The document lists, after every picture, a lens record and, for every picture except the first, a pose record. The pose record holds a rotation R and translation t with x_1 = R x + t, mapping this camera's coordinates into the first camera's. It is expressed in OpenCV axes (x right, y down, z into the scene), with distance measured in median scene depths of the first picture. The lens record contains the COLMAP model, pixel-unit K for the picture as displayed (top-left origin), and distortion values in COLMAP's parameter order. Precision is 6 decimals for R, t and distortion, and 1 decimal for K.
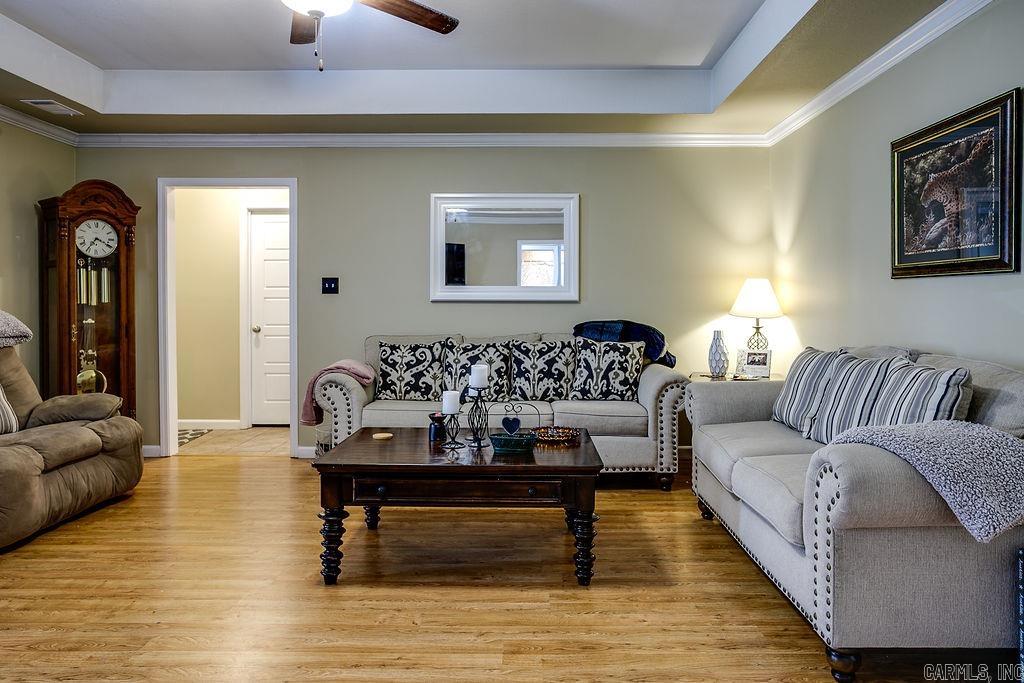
lens RADIAL K [[656.9, 0, 529.9], [0, 656.9, 312.4], [0, 0, 1]] dist [-0.035937, 0.033548]
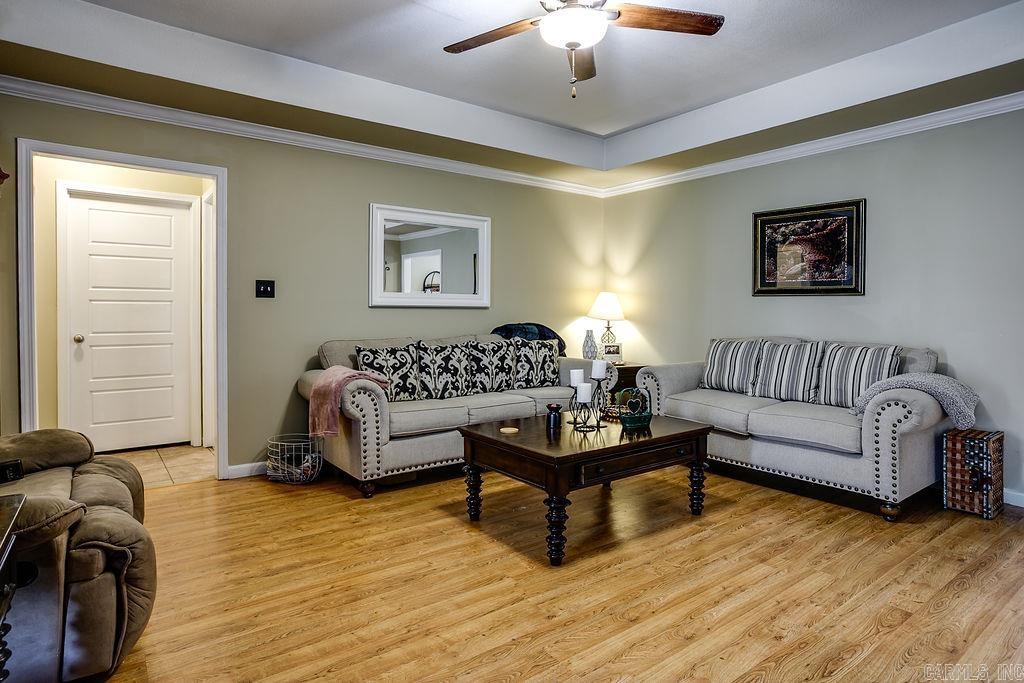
lens RADIAL K [[551.8, 0, 513.7], [0, 551.8, 318.2], [0, 0, 1]] dist [-0.046604, 0.028257]
pose [[0.802721, -0.003424, 0.596345, -0.557166], [0.001574, 0.999992, 0.003624, -0.001338], [-0.596353, -0.001971, 0.802720, 0.186767]]
